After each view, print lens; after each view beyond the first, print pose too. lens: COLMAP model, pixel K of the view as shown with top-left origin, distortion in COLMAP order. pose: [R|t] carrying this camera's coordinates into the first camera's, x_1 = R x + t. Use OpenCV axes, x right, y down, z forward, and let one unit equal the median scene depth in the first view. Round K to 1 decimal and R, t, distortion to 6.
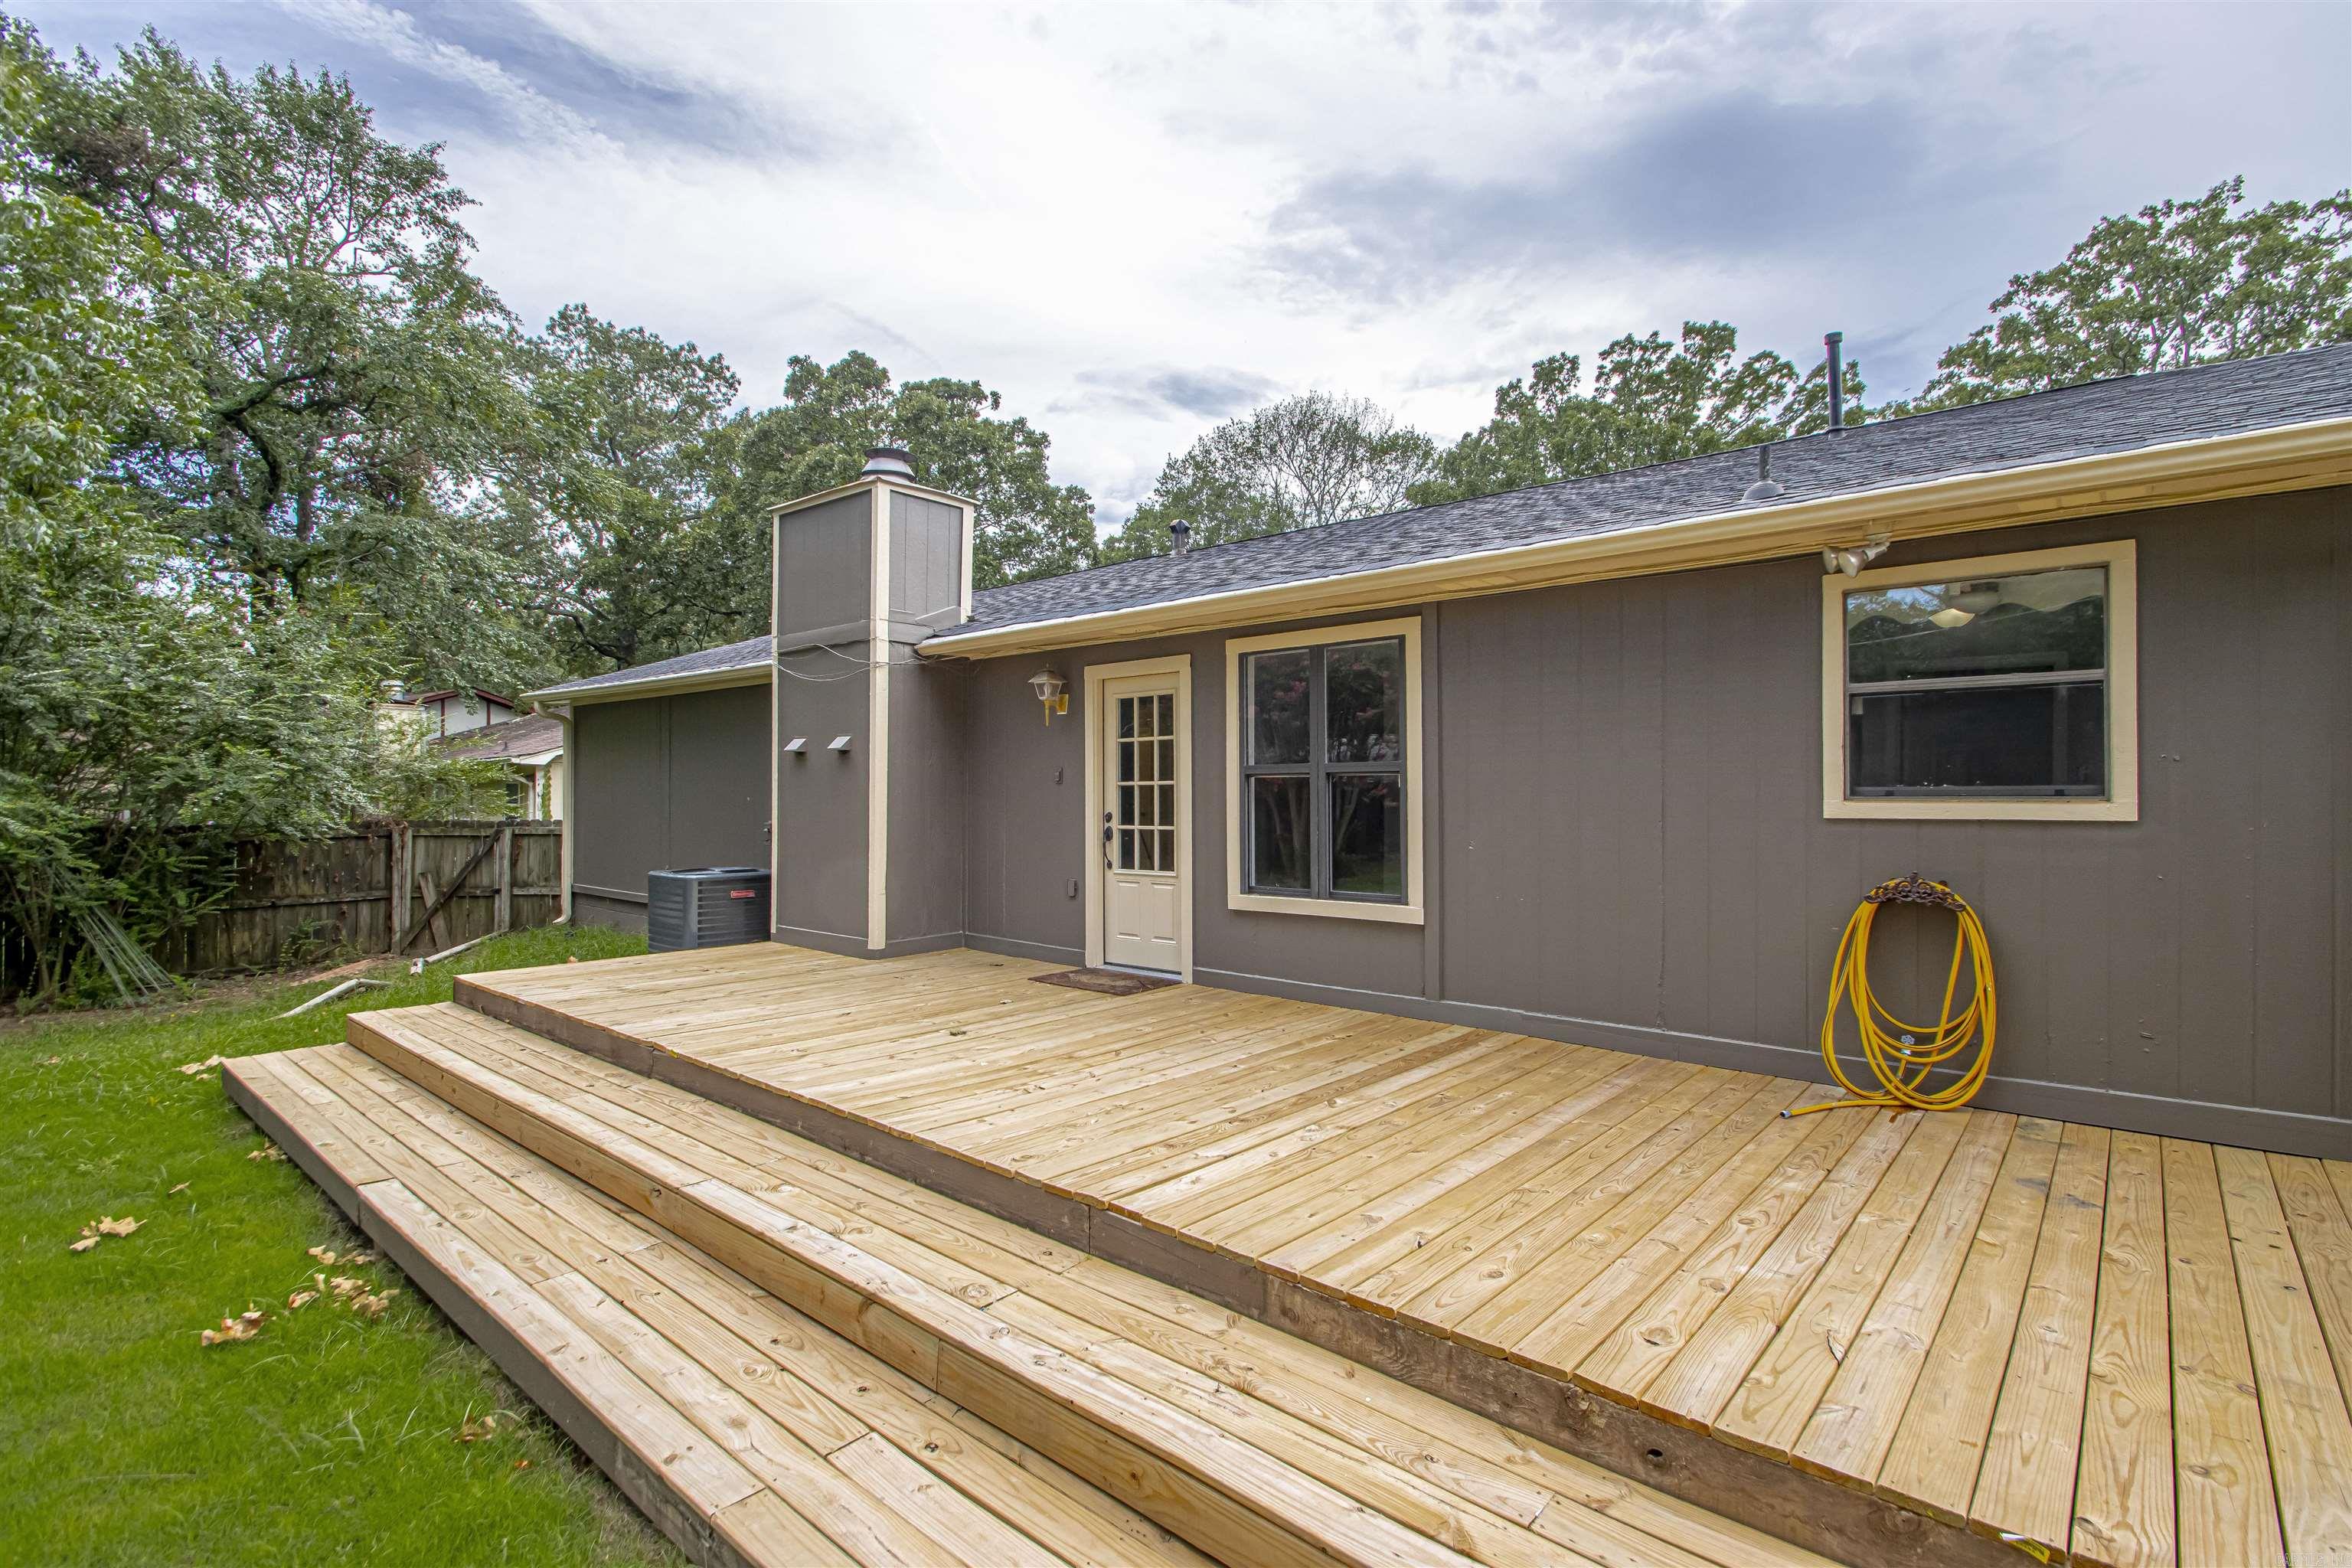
lens RADIAL K [[1083.0, 0, 1176.5], [0, 1083.0, 788.3], [0, 0, 1]] dist [0.023589, -0.018169]
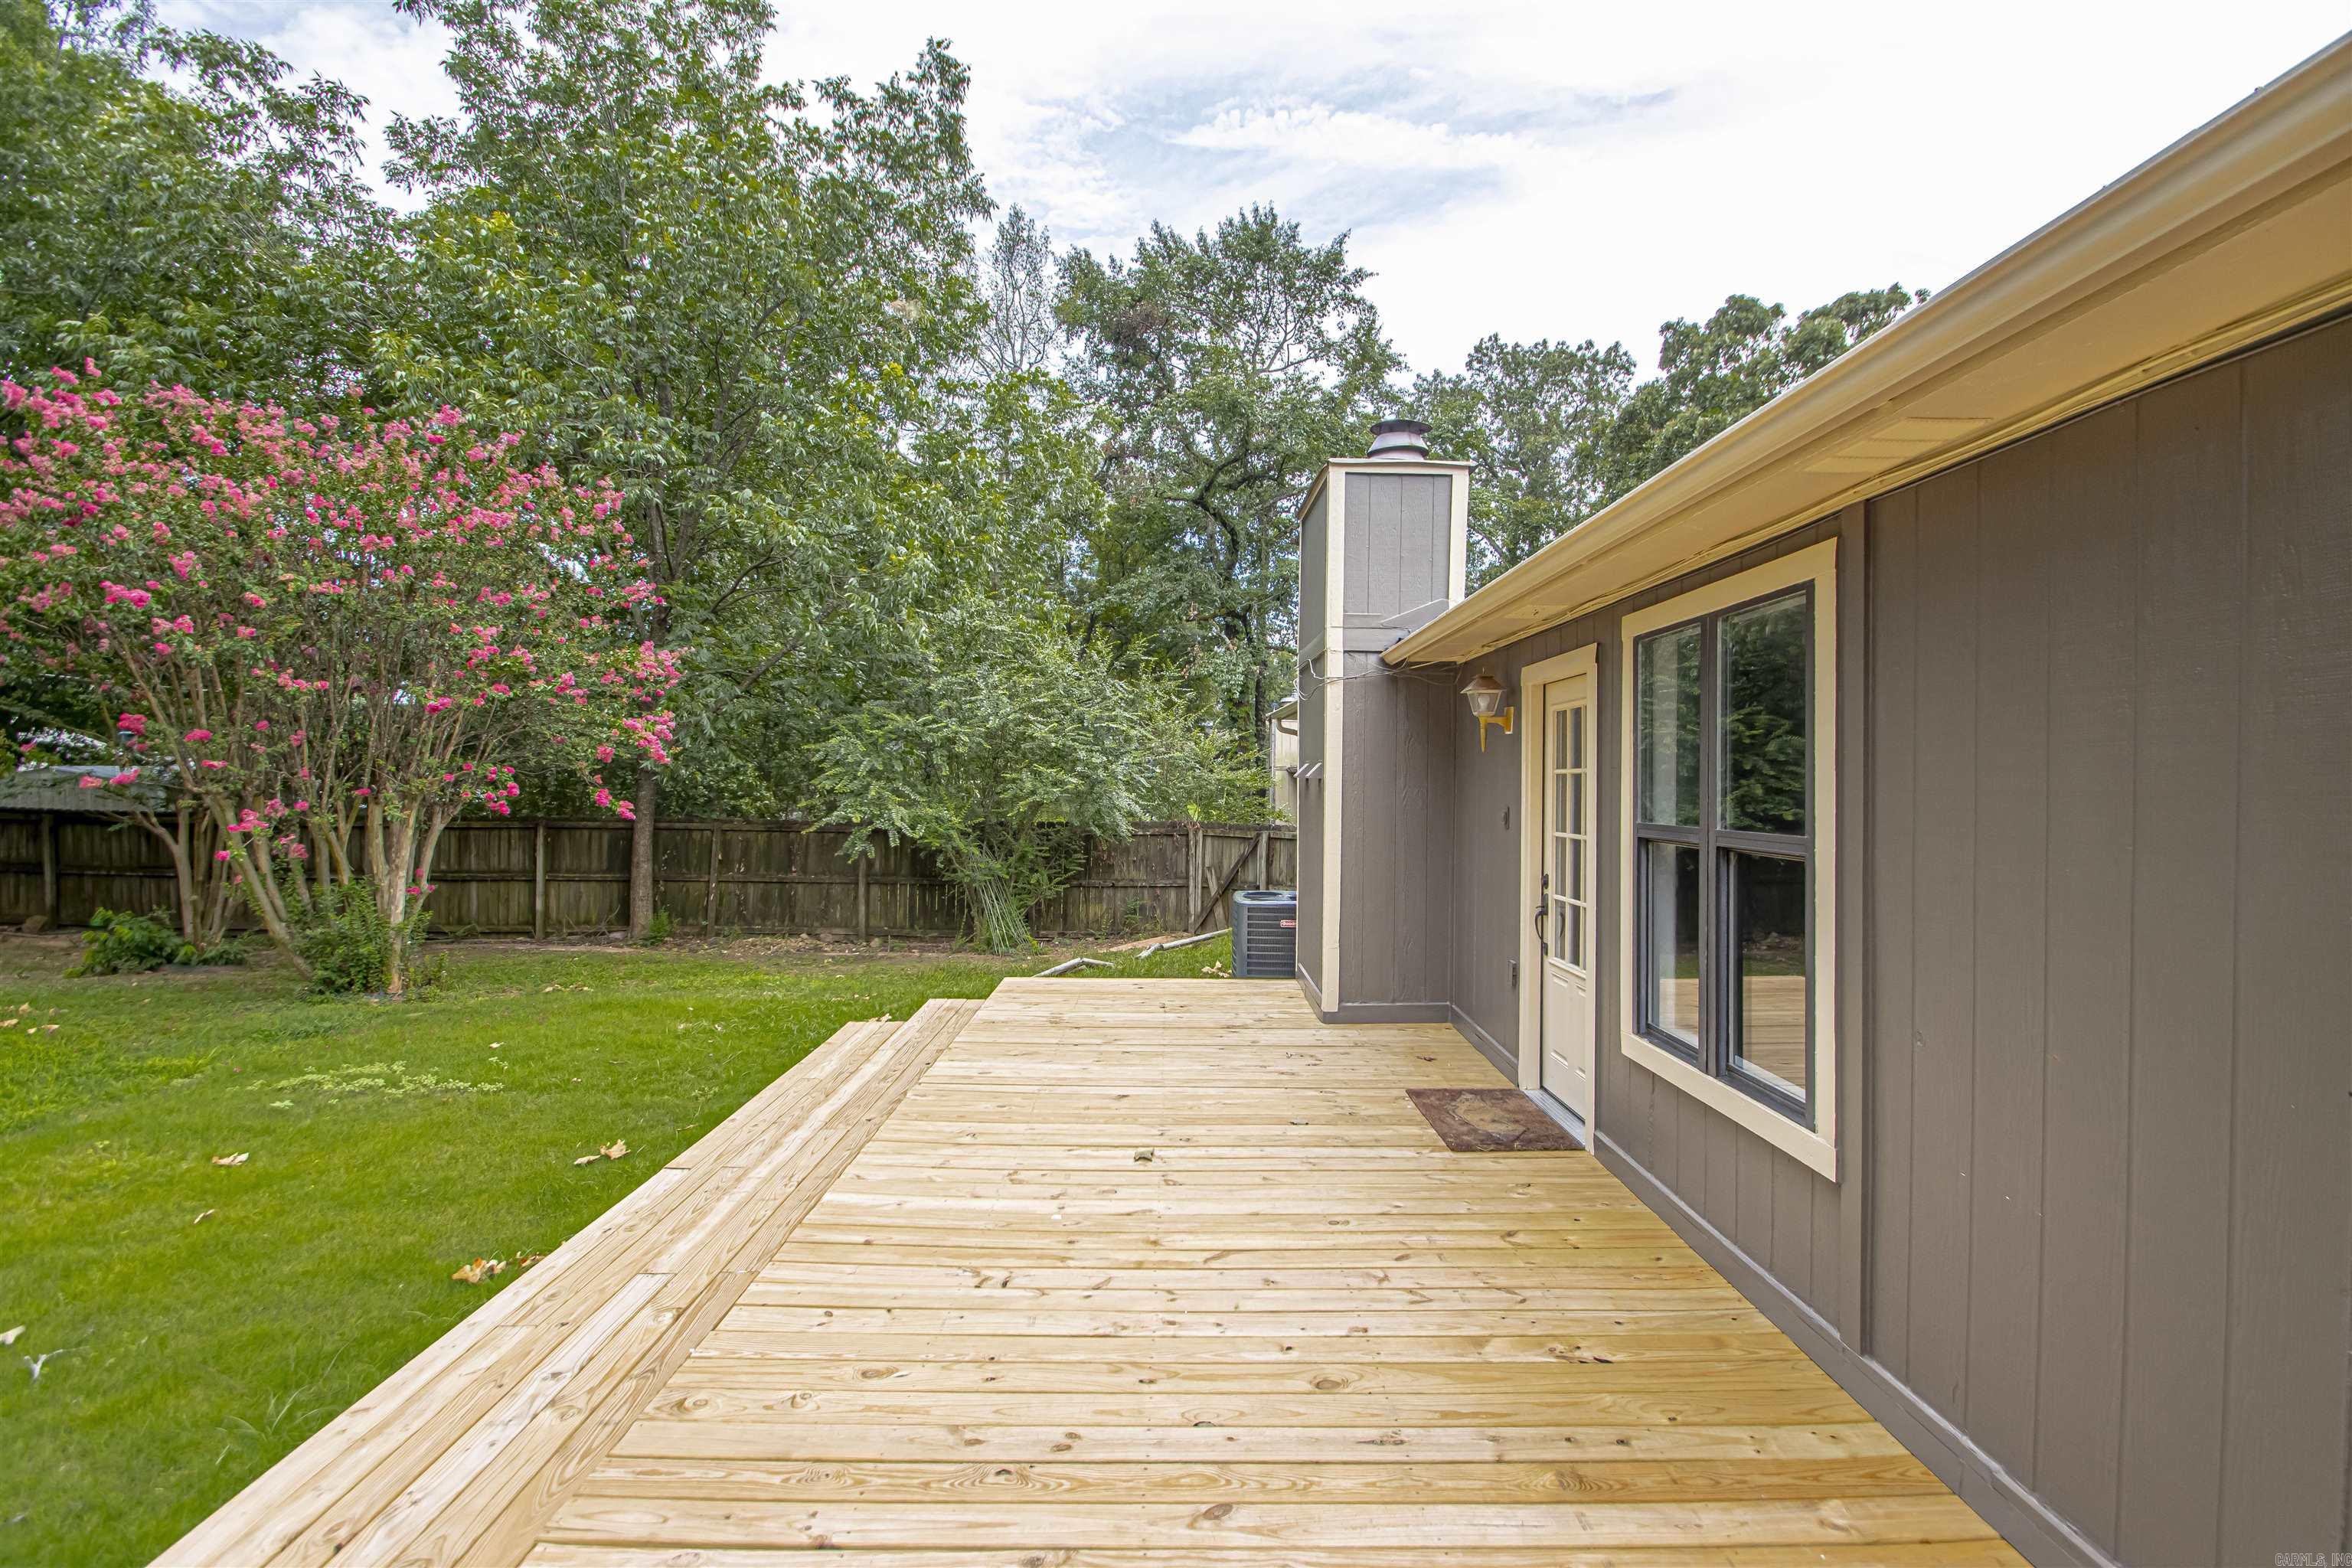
lens RADIAL K [[1076.2, 0, 1195.5], [0, 1076.2, 794.7], [0, 0, 1]] dist [0.029276, -0.021681]
pose [[0.680434, 0.016235, -0.732630, 0.185045], [-0.005310, 0.999838, 0.017225, -0.025062], [0.732790, -0.007830, 0.680409, 0.225300]]
